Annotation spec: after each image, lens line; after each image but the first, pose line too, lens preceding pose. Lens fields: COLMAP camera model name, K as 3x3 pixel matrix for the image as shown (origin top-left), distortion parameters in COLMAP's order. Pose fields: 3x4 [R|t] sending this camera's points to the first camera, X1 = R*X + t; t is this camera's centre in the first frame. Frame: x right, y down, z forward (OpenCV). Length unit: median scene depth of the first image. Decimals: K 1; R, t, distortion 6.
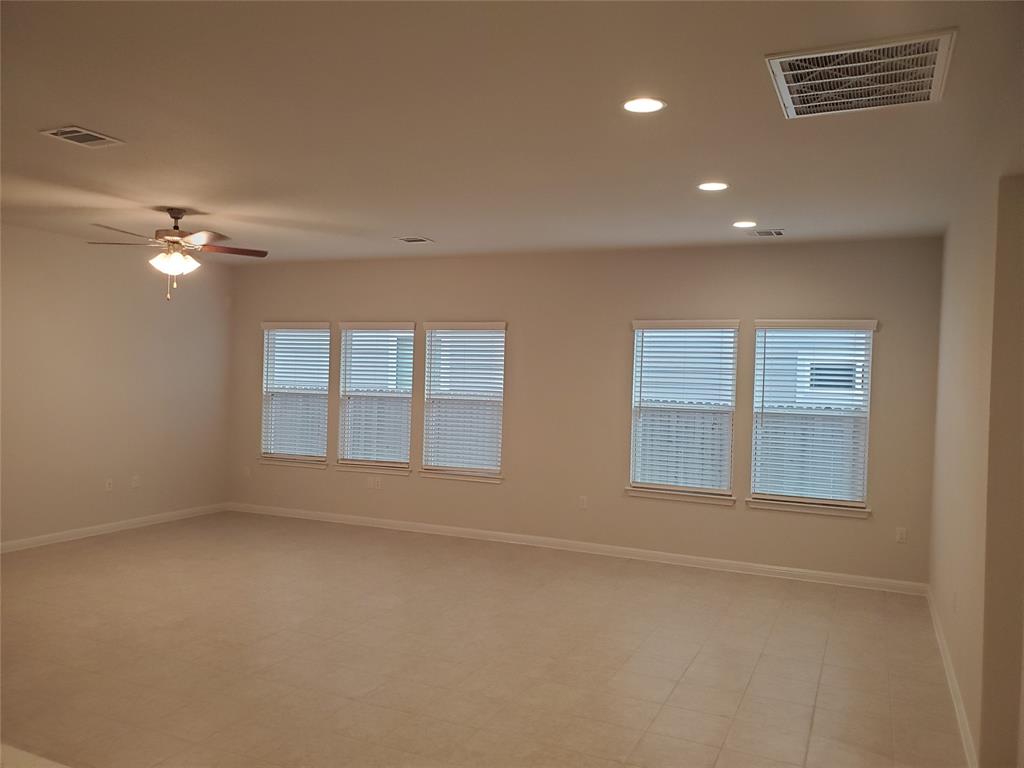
lens RADIAL K [[807.6, 0, 512.0], [0, 807.6, 384.0], [0, 0, 1]] dist [0.009548, 0.000469]
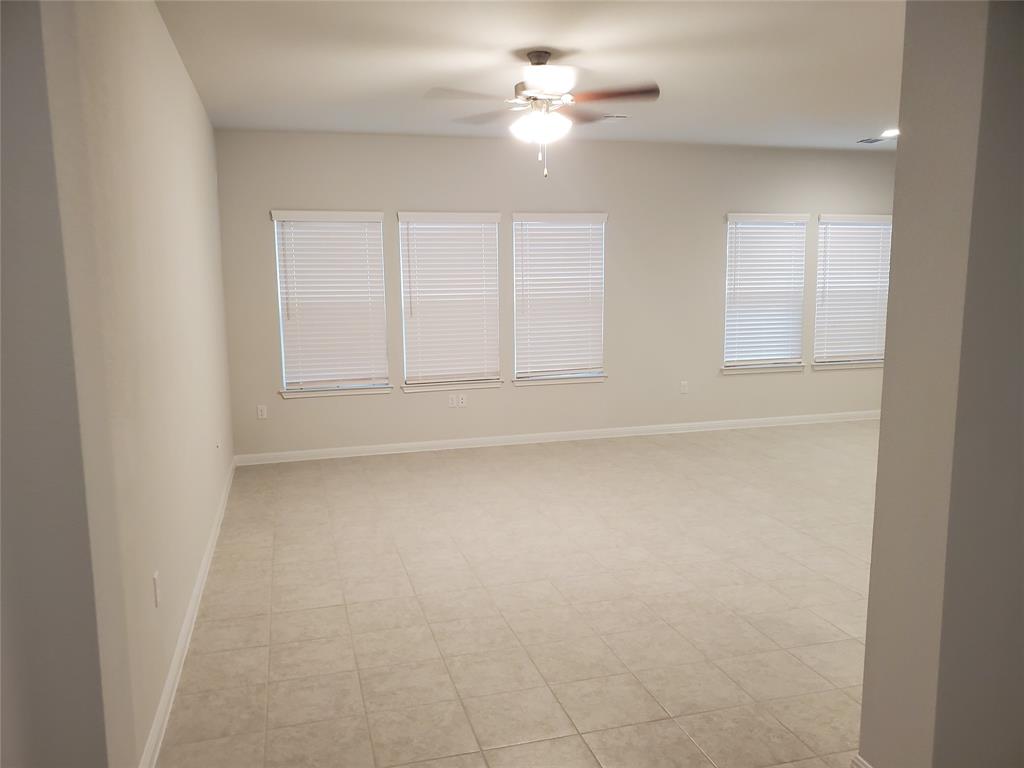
lens RADIAL K [[807.6, 0, 512.0], [0, 807.6, 384.0], [0, 0, 1]] dist [0.009548, 0.000469]
pose [[0.748542, -0.128959, 0.650426, -0.785575], [0.037936, 0.987628, 0.152157, -0.028456], [-0.662001, -0.089221, 0.744174, 0.360261]]
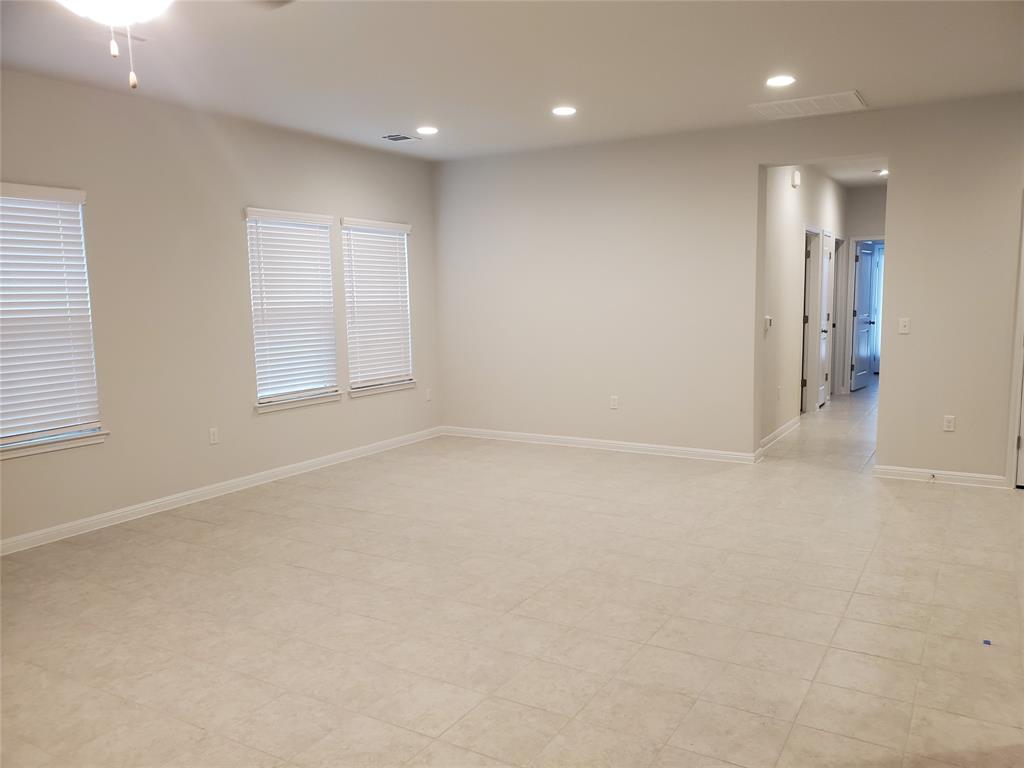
lens RADIAL K [[807.6, 0, 512.0], [0, 807.6, 384.0], [0, 0, 1]] dist [0.009548, 0.000469]
pose [[0.089563, -0.147442, 0.985007, -0.669562], [0.012939, 0.989071, 0.146874, -0.016437], [-0.995897, -0.000410, 0.090492, 0.642380]]
